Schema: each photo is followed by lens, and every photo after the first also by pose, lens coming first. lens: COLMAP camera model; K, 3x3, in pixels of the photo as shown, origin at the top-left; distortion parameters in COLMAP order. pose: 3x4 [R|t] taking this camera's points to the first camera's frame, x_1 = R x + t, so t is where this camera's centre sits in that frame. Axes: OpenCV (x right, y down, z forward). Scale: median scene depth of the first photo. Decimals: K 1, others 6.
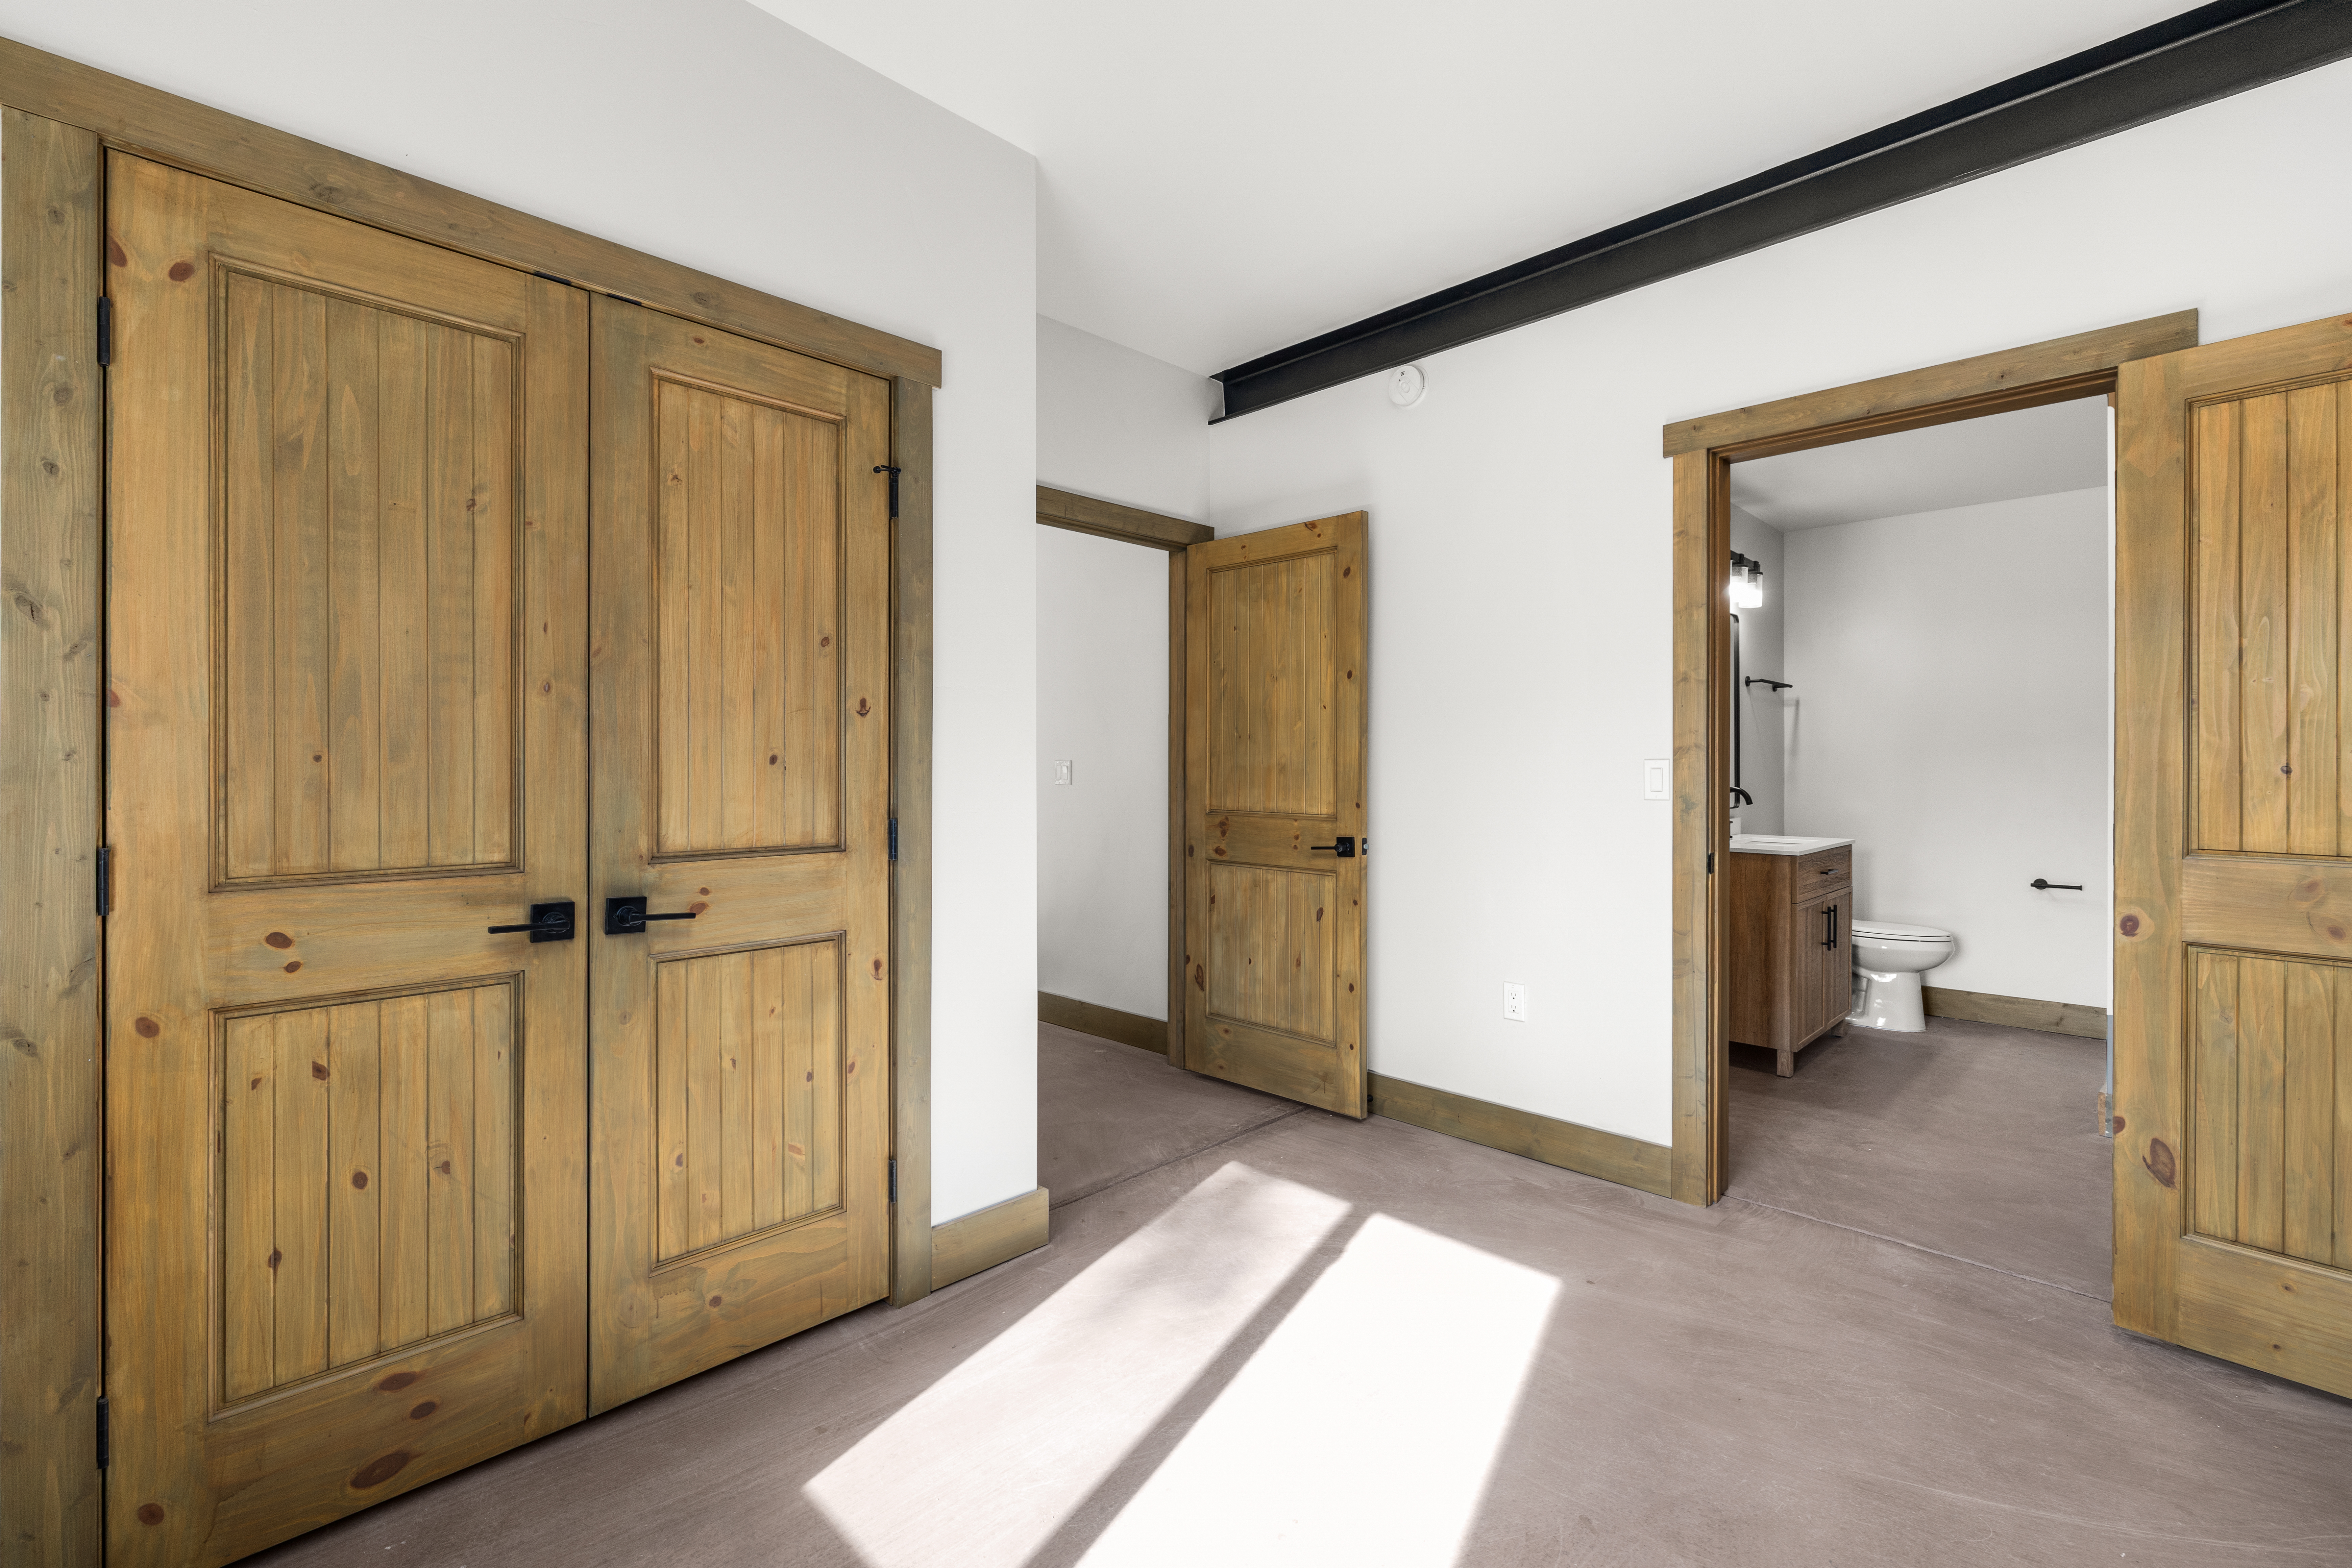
lens RADIAL K [[1032.3, 0, 1168.2], [0, 1032.3, 785.2], [0, 0, 1]] dist [-0.001464, 0.000194]
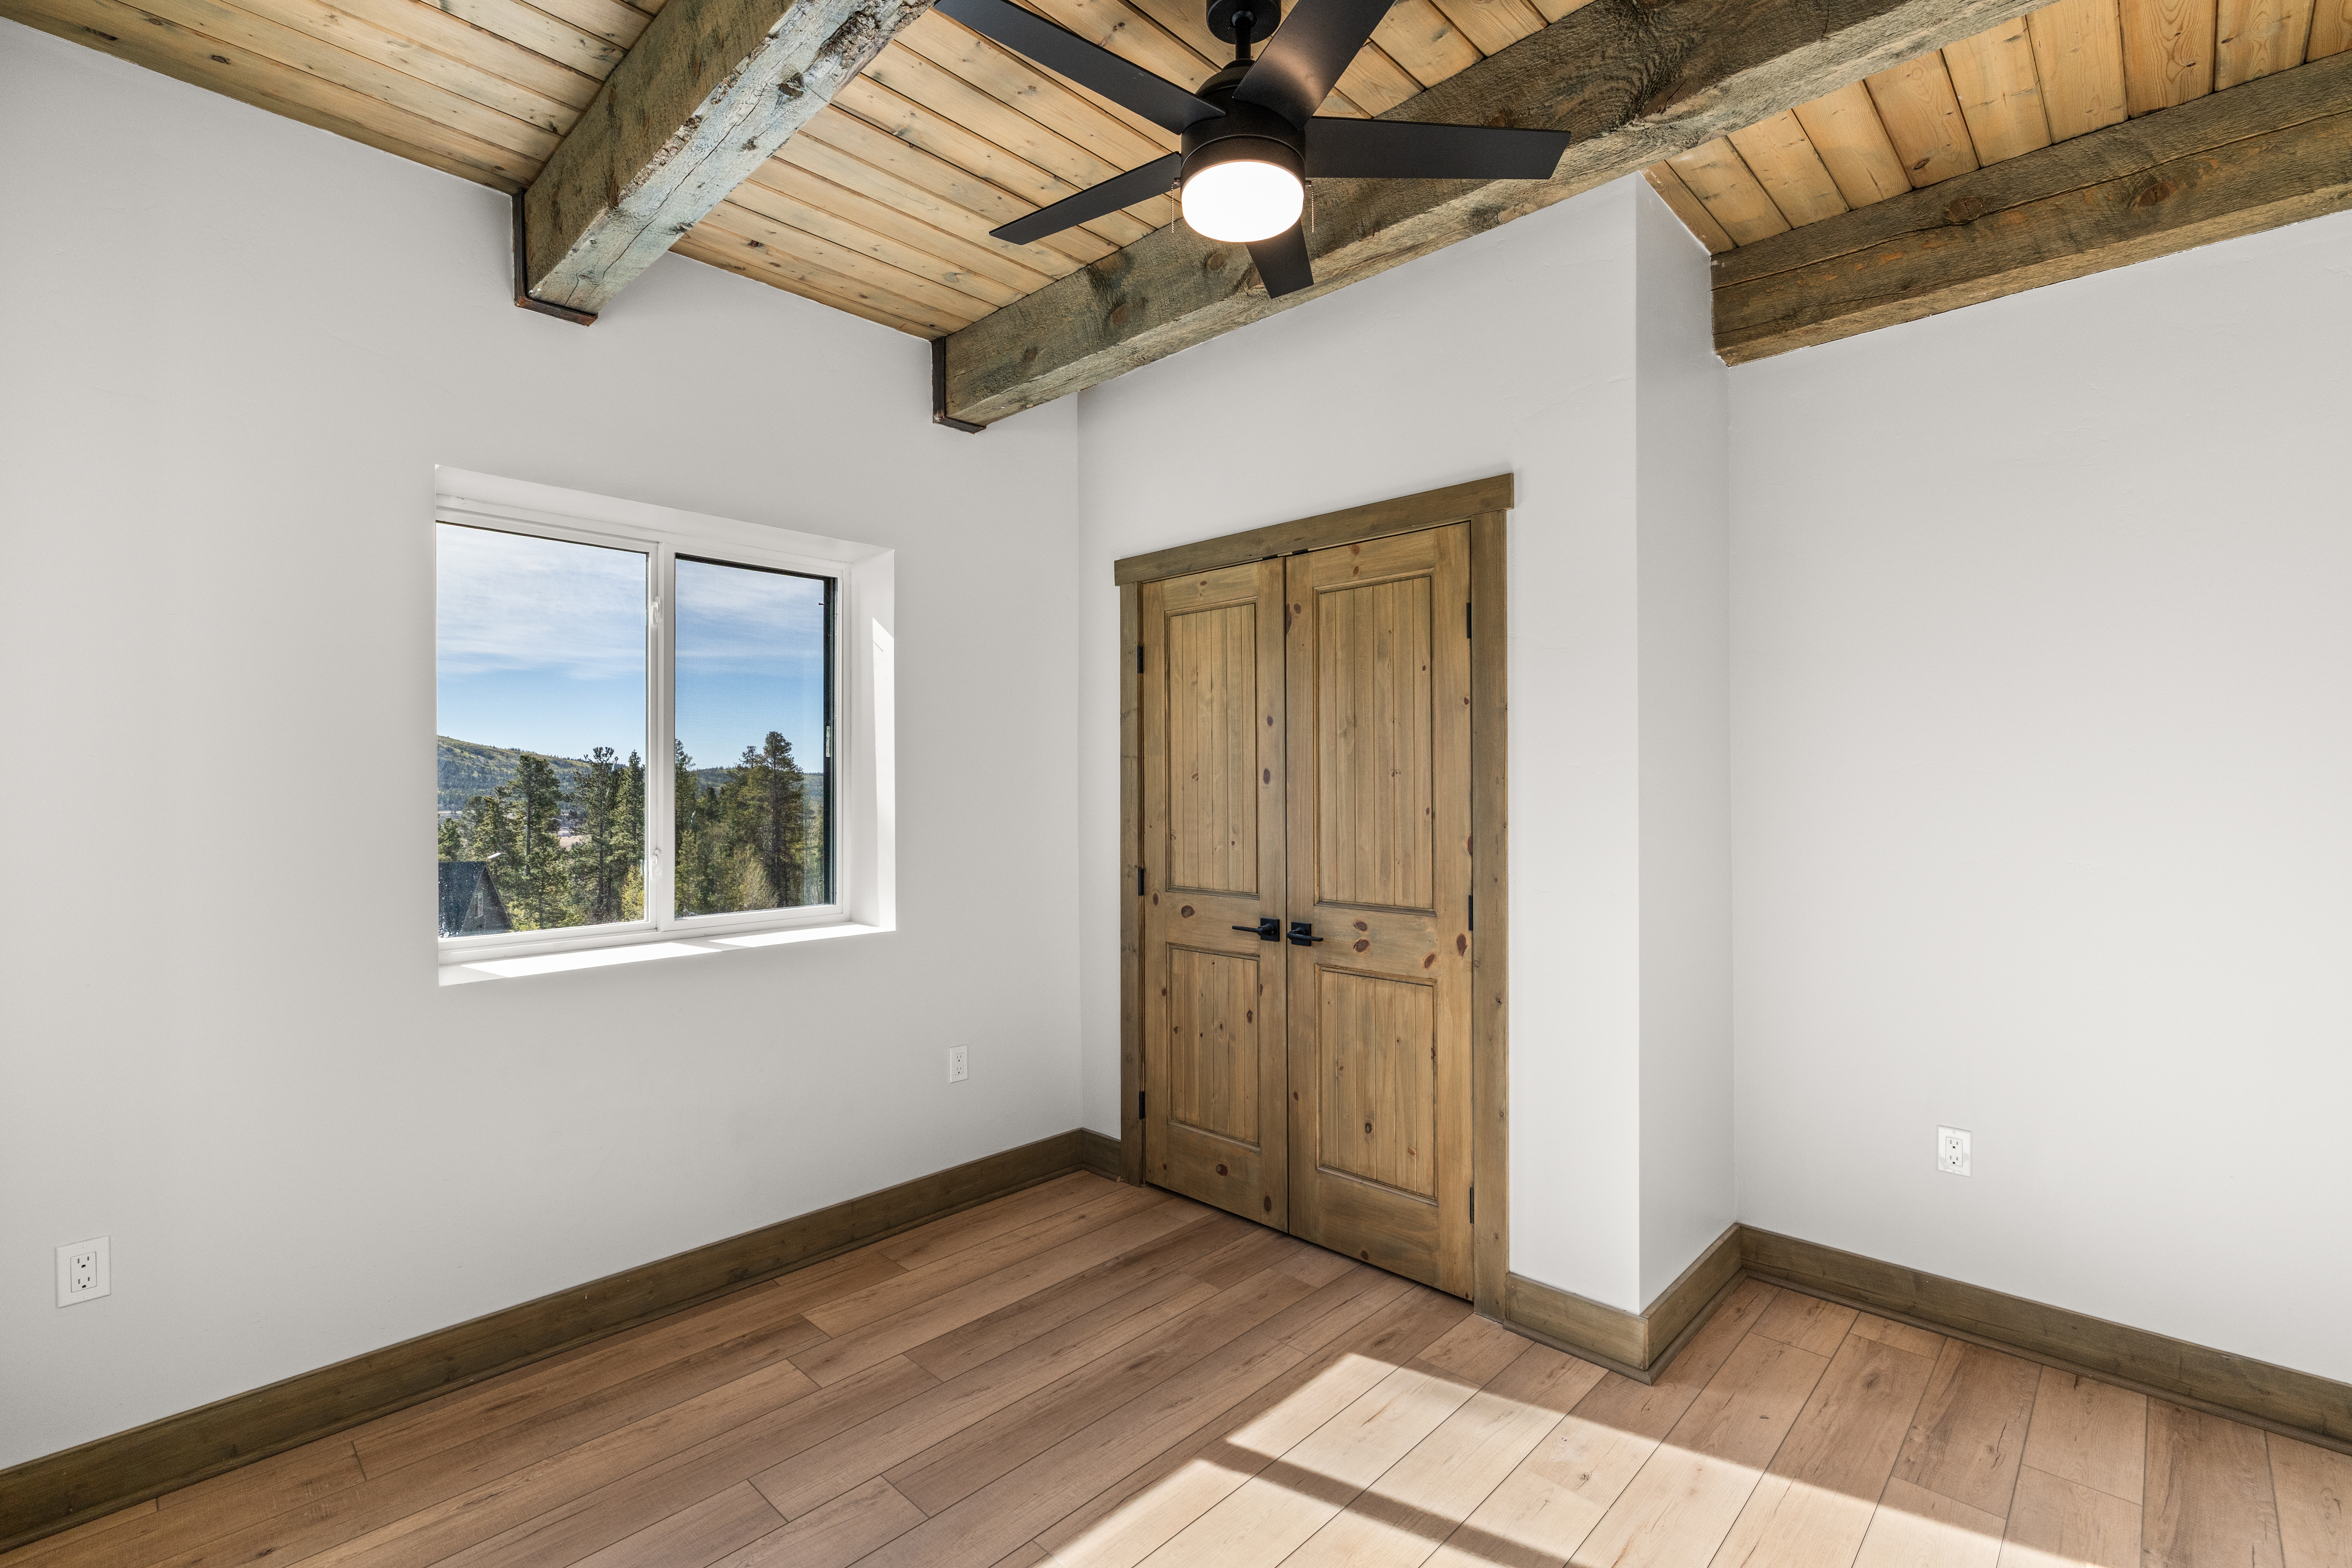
lens RADIAL K [[1032.3, 0, 1168.2], [0, 1032.3, 785.2], [0, 0, 1]] dist [-0.001464, 0.000194]
pose [[-0.004885, -0.006543, -0.999967, 1.086755], [-0.011035, 0.999918, -0.006489, -0.094661], [0.999927, 0.011003, -0.004957, 0.782745]]
